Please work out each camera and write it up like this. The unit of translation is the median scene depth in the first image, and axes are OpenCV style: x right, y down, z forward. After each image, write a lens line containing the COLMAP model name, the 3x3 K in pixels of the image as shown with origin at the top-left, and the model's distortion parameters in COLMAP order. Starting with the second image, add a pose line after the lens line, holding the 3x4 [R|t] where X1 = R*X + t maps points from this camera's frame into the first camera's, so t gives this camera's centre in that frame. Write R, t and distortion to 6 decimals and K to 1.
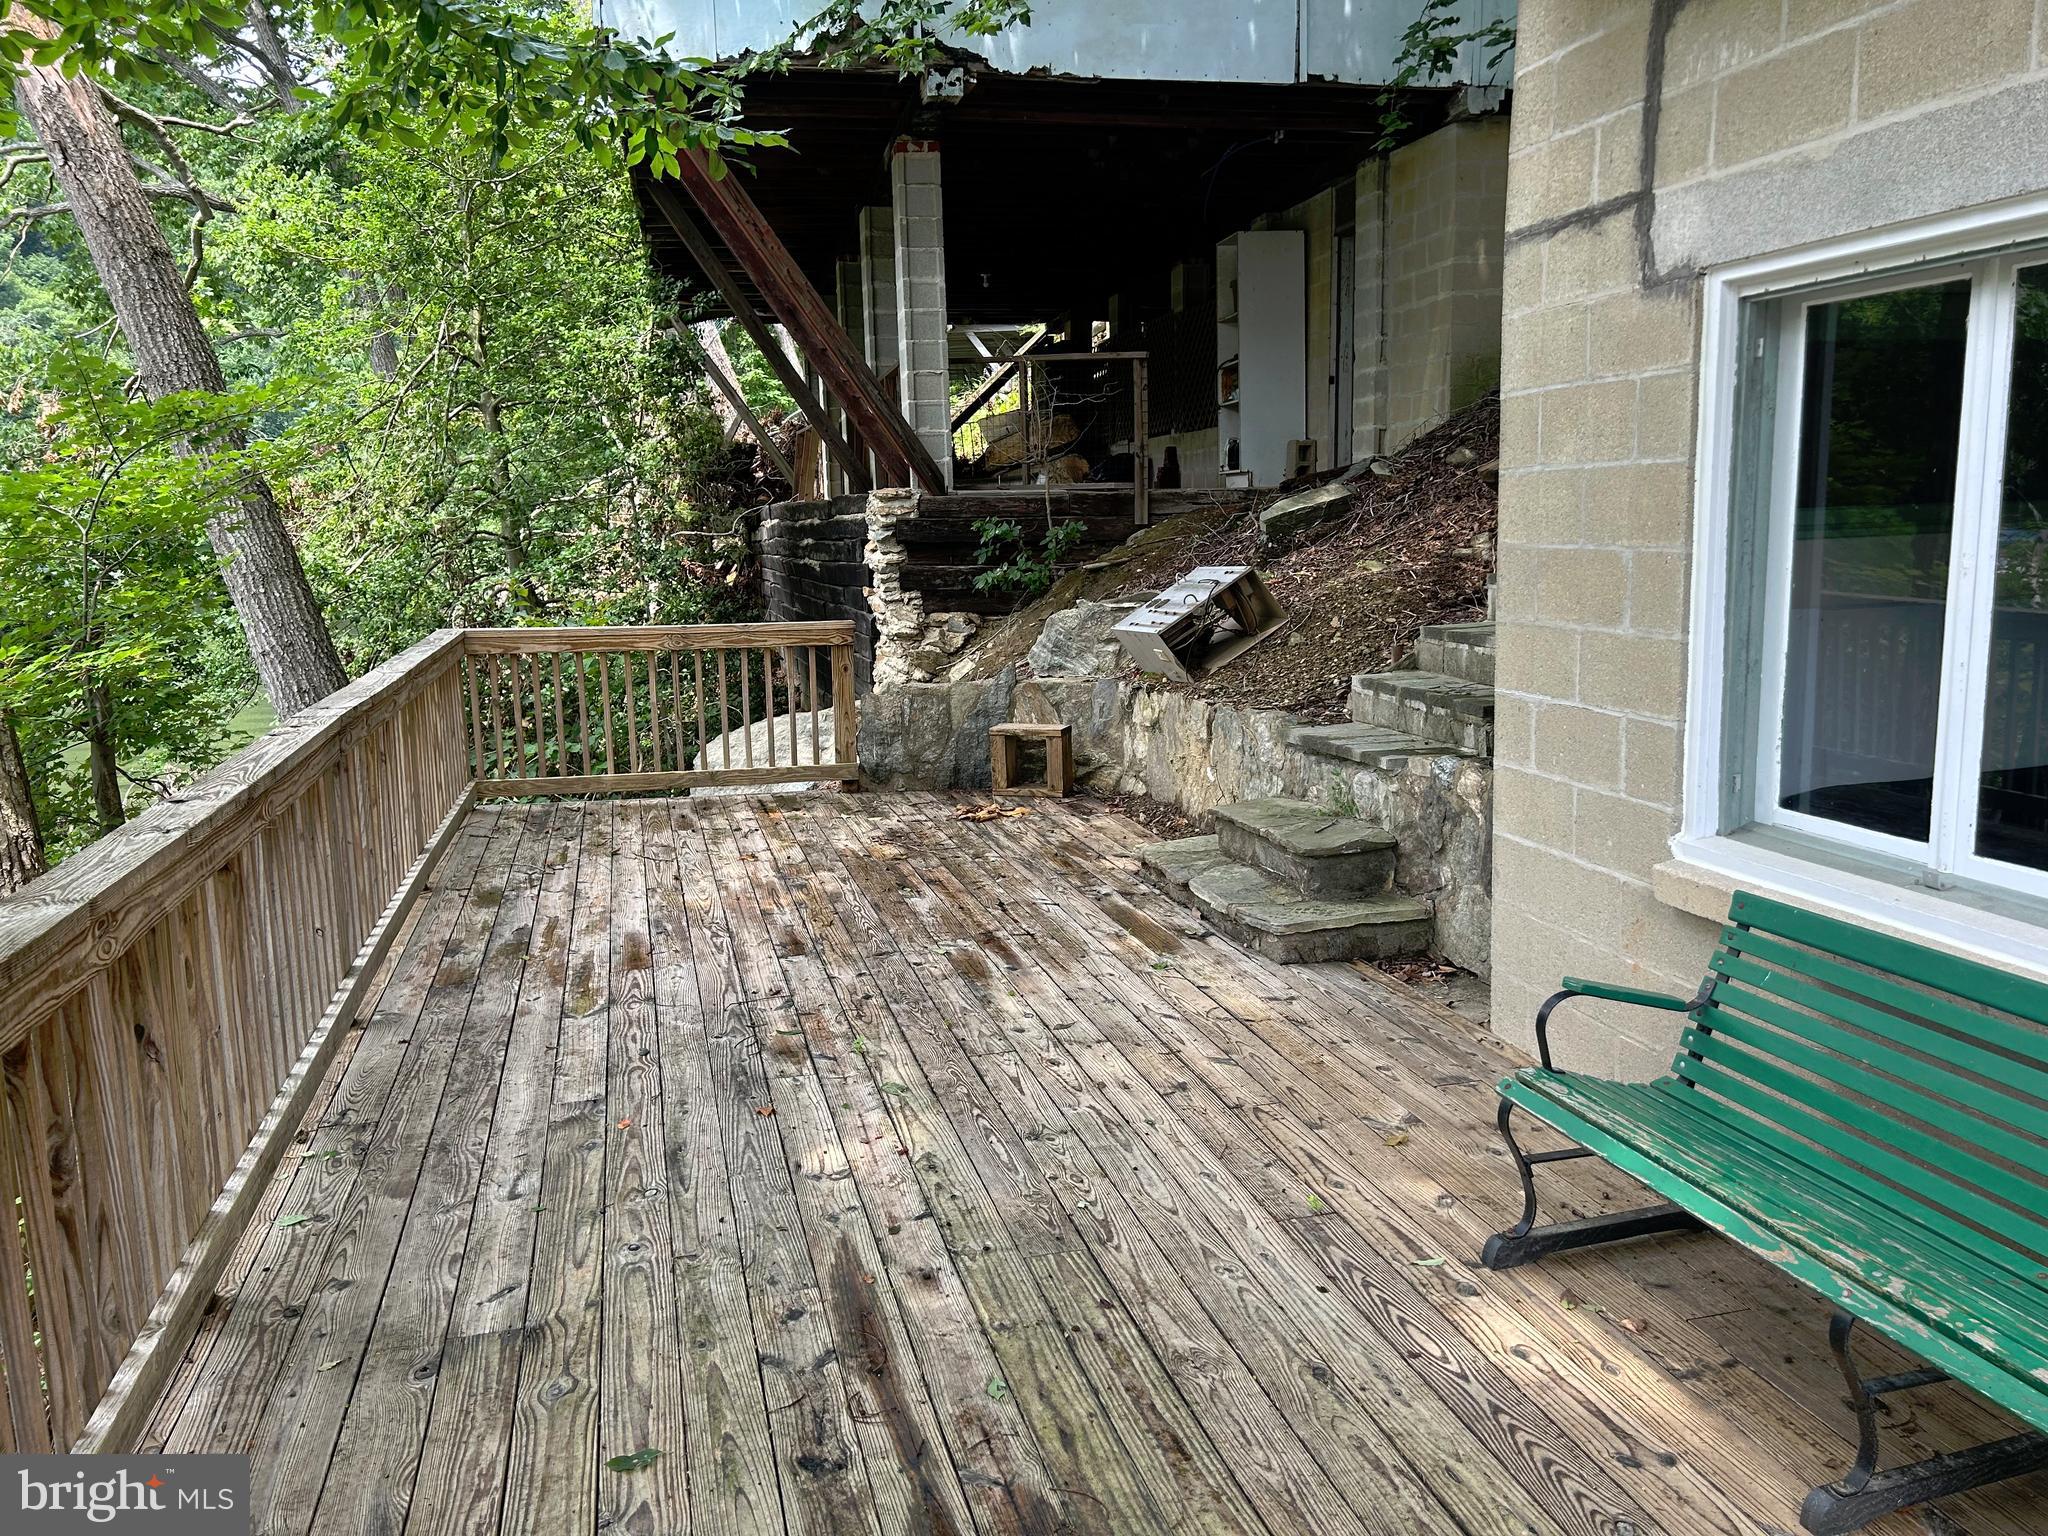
lens RADIAL K [[1566.0, 0, 1028.6], [0, 1566.0, 773.6], [0, 0, 1]] dist [0.055042, -0.065817]
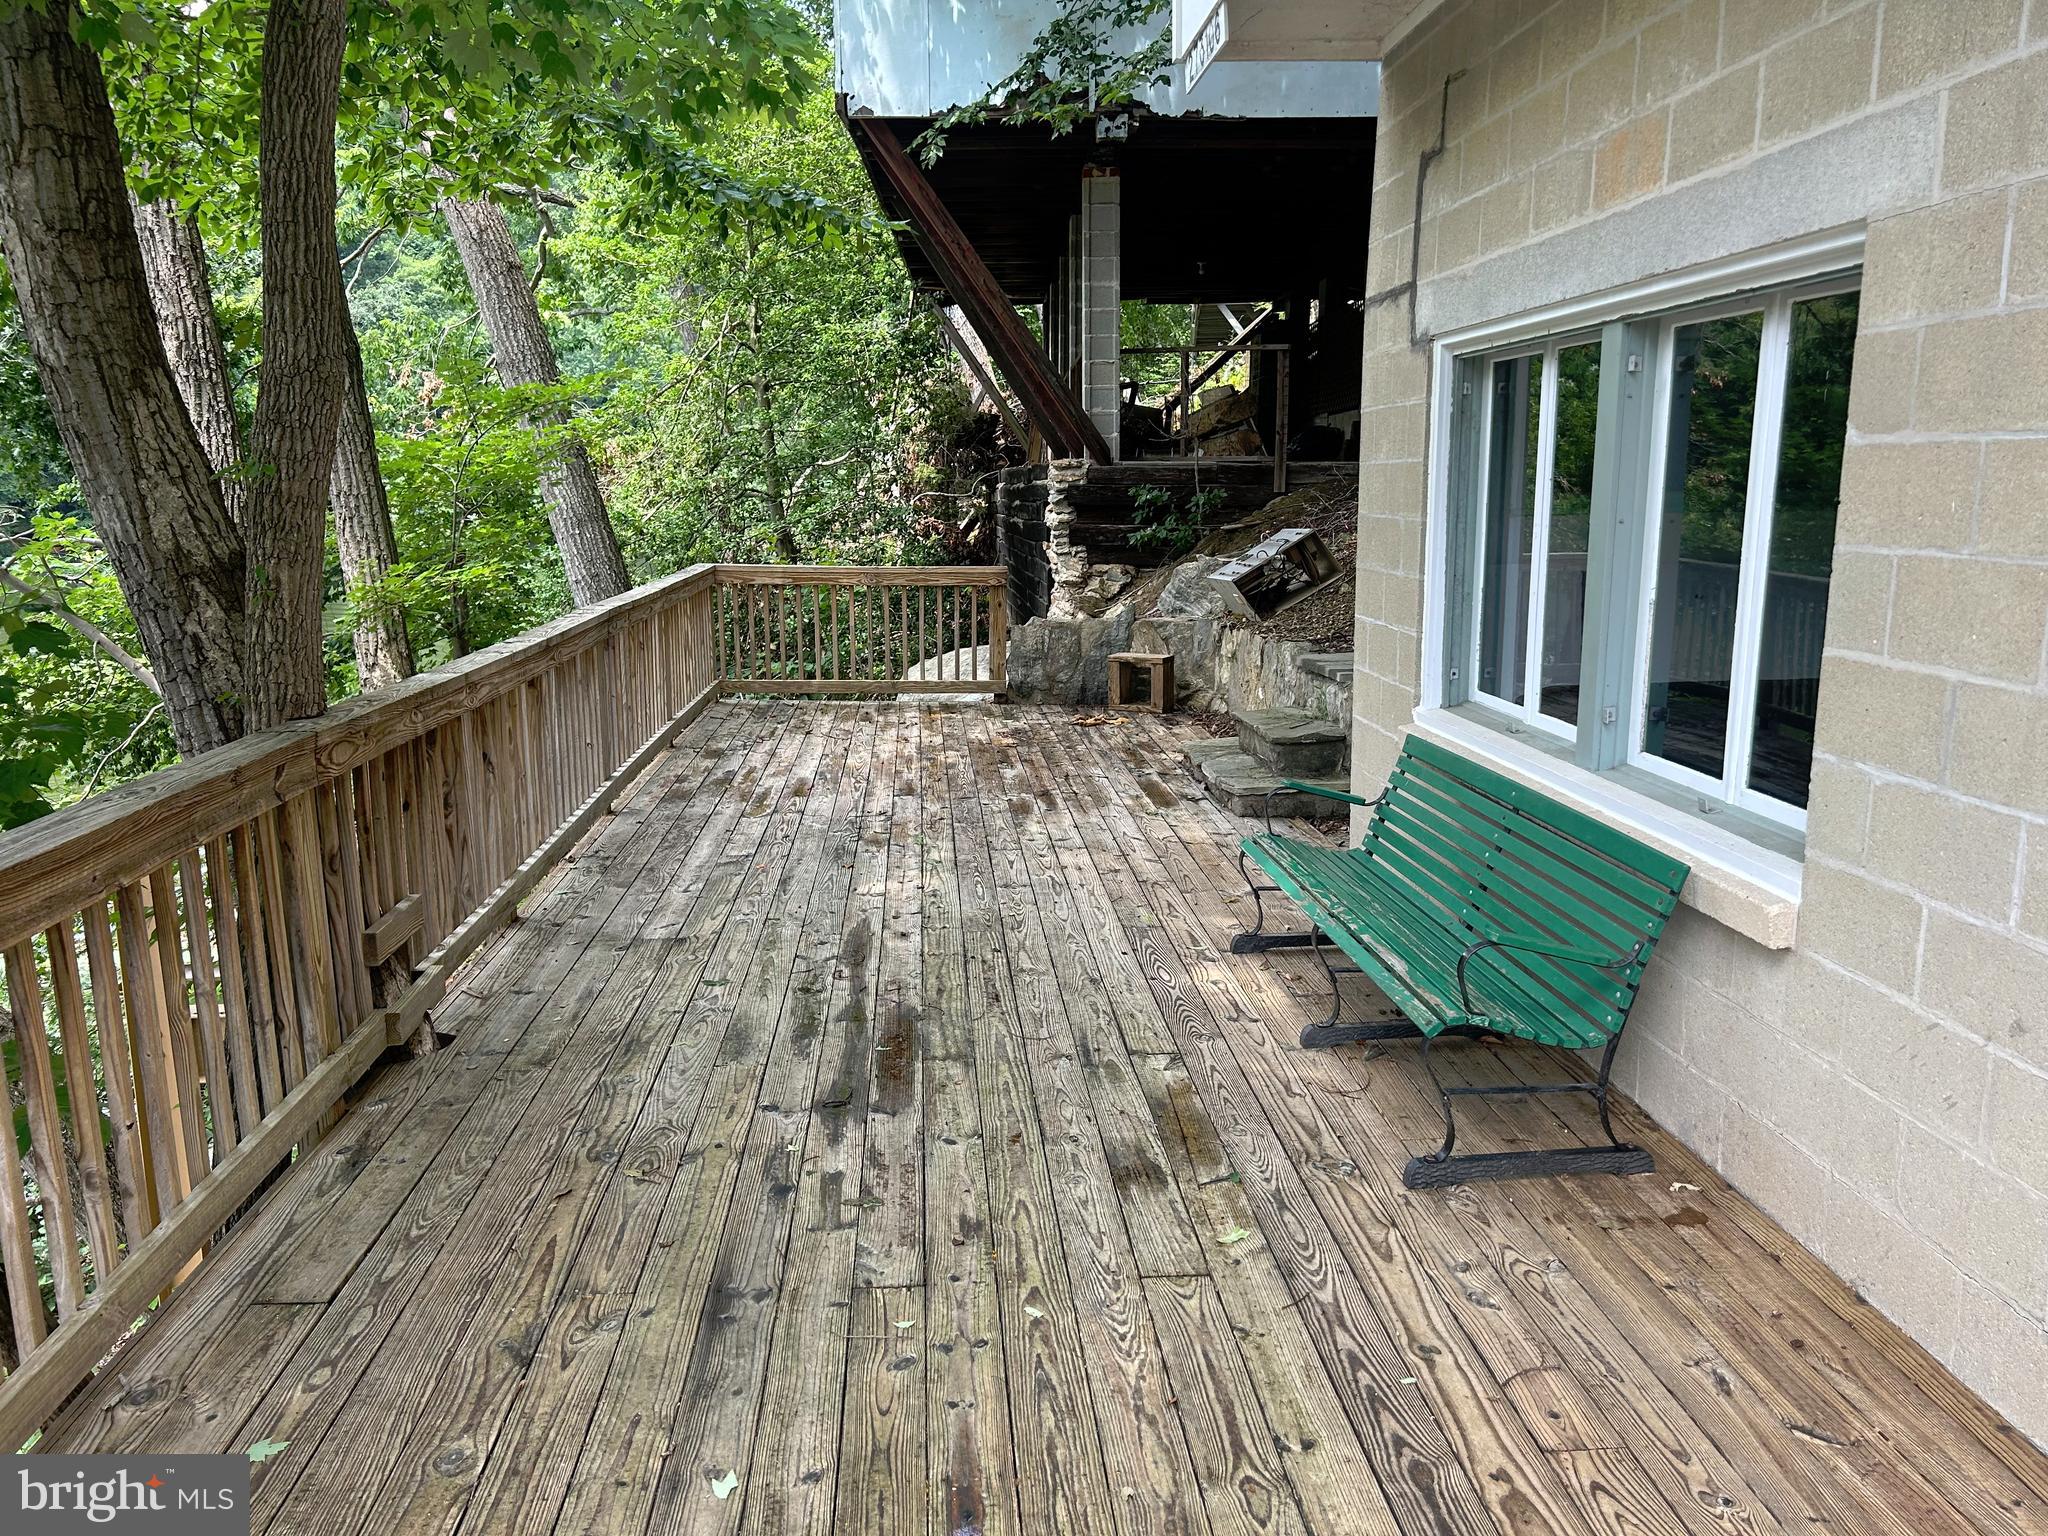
lens RADIAL K [[1566.0, 0, 1016.7], [0, 1566.0, 783.3], [0, 0, 1]] dist [0.055042, -0.065817]
pose [[0.981912, 0.054647, -0.181282, 0.207878], [-0.049441, 0.998228, 0.033115, 0.054116], [0.182771, -0.023553, 0.982873, -0.376753]]
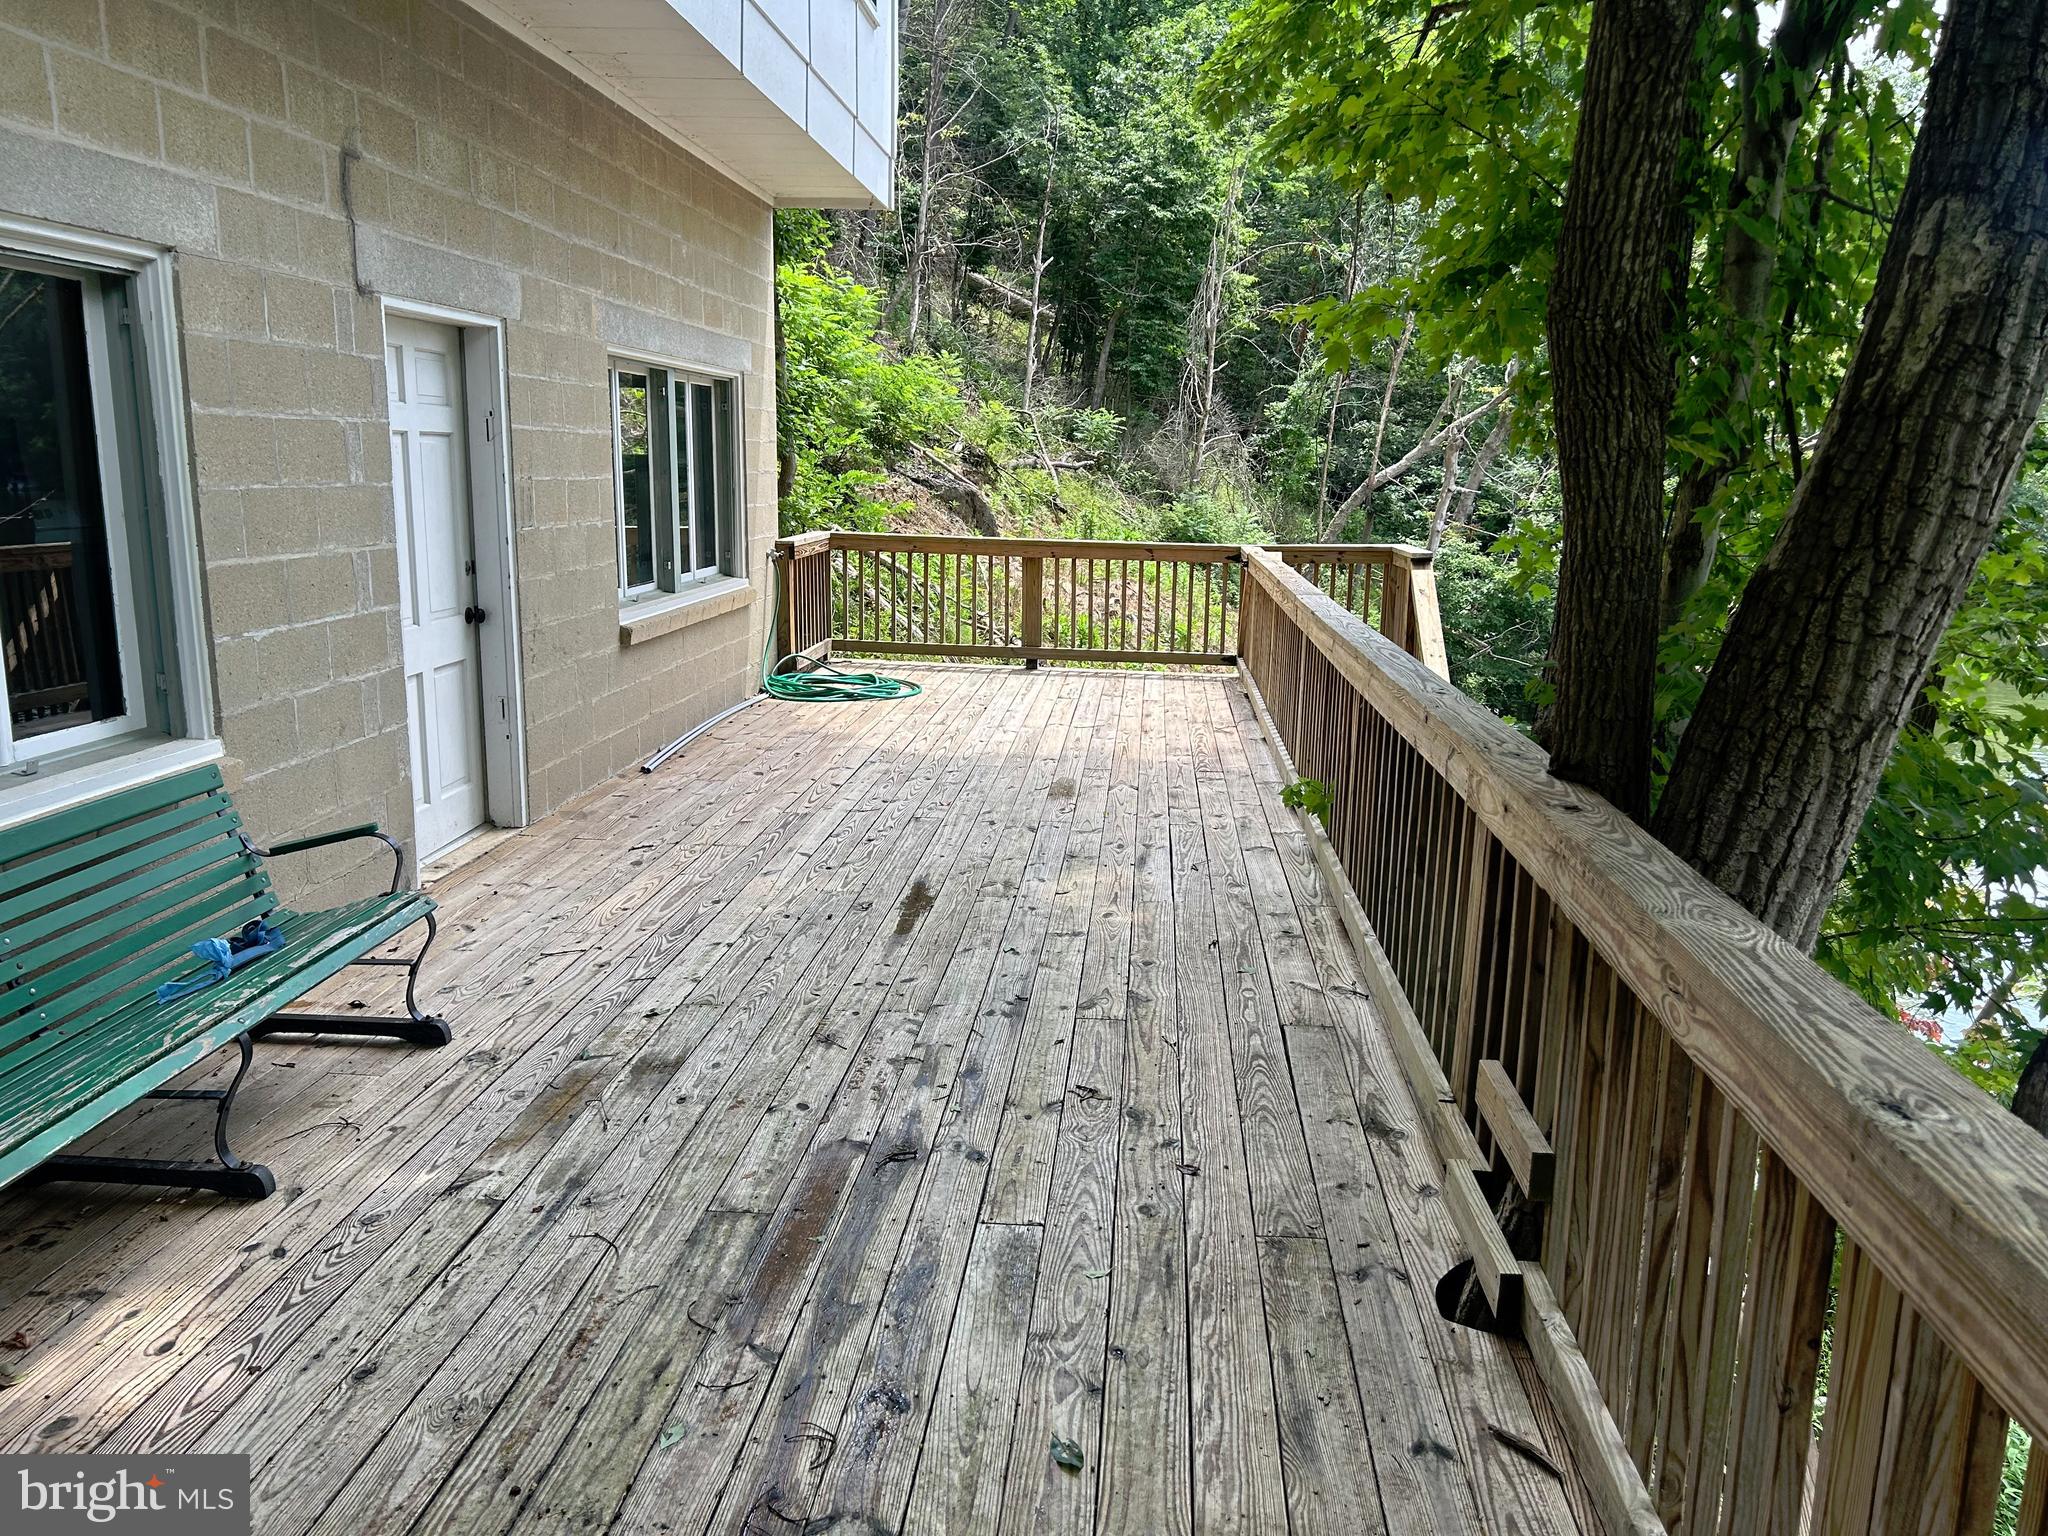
lens RADIAL K [[1566.0, 0, 1032.3], [0, 1566.0, 786.5], [0, 0, 1]] dist [0.055042, -0.065817]
pose [[-0.945010, -0.061006, 0.321300, -0.244768], [0.057571, 0.936073, 0.347062, -0.131193], [-0.321933, 0.346475, -0.881087, 0.813602]]
